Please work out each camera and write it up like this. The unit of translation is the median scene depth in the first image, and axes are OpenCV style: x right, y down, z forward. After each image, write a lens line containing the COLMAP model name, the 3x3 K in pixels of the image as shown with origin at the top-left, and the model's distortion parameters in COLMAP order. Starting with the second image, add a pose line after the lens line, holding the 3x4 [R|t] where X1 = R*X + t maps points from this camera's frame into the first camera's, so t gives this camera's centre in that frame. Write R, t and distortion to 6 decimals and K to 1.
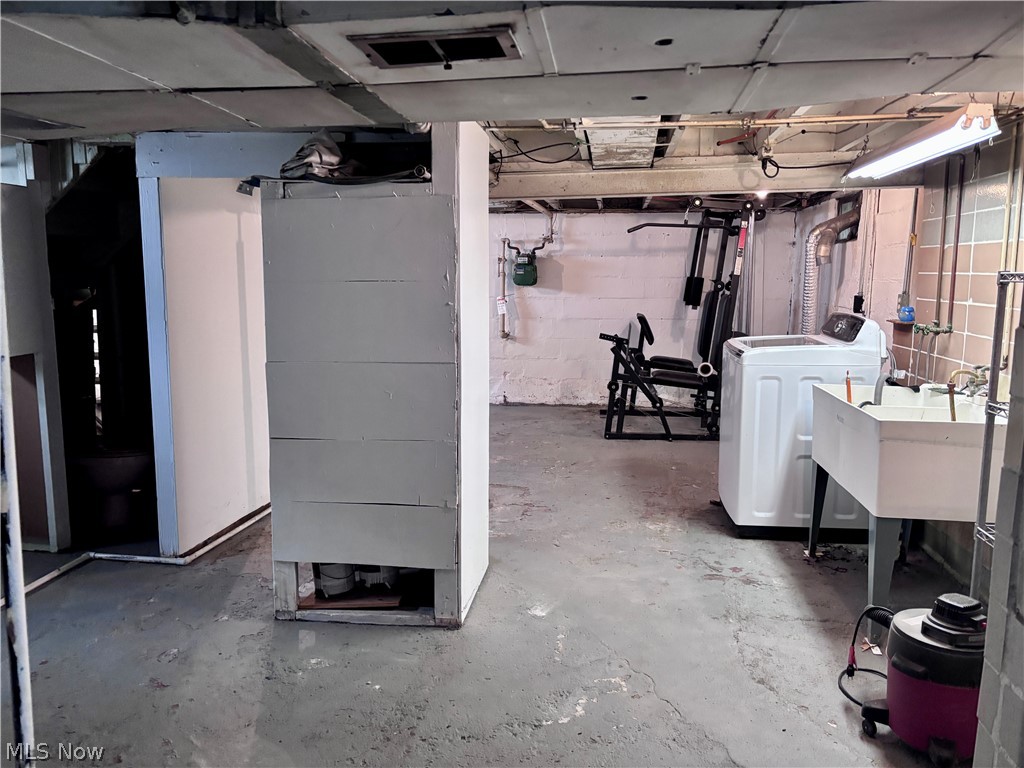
lens RADIAL K [[773.0, 0, 506.7], [0, 773.0, 382.8], [0, 0, 1]] dist [0.016190, -0.010200]
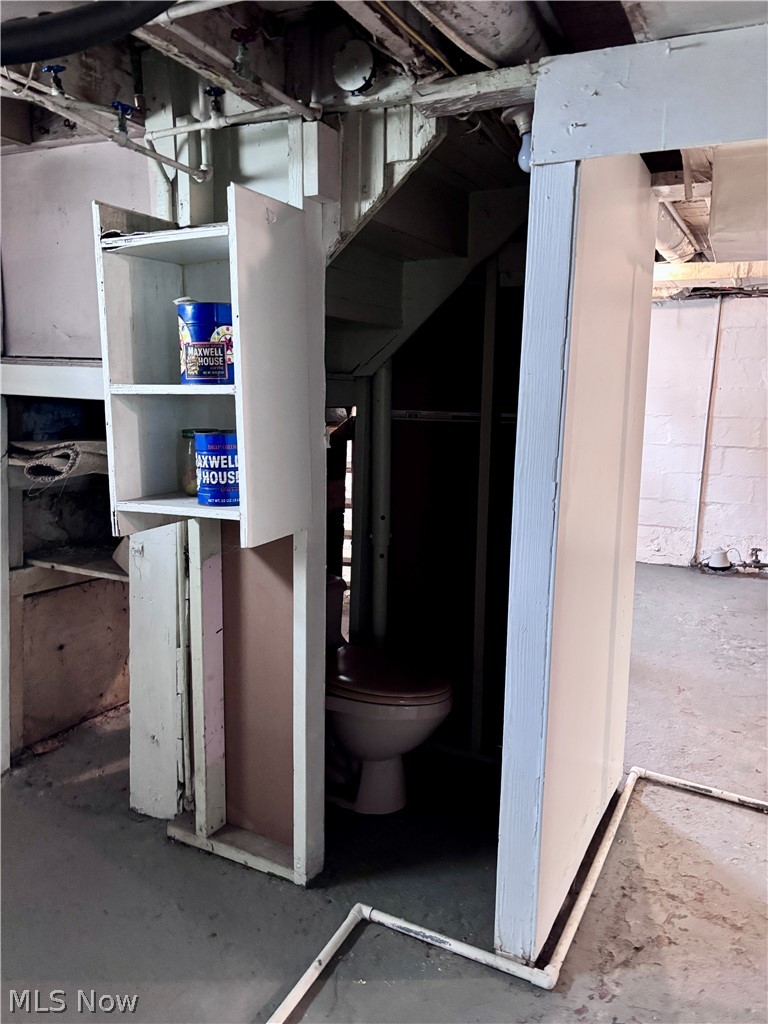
lens RADIAL K [[773.0, 0, 387.5], [0, 773.0, 512.6], [0, 0, 1]] dist [0.016190, -0.010200]
pose [[0.941761, 0.062915, -0.330346, -0.371063], [-0.058577, 0.998016, 0.023079, -0.065320], [0.331142, -0.002384, 0.943578, 0.517582]]
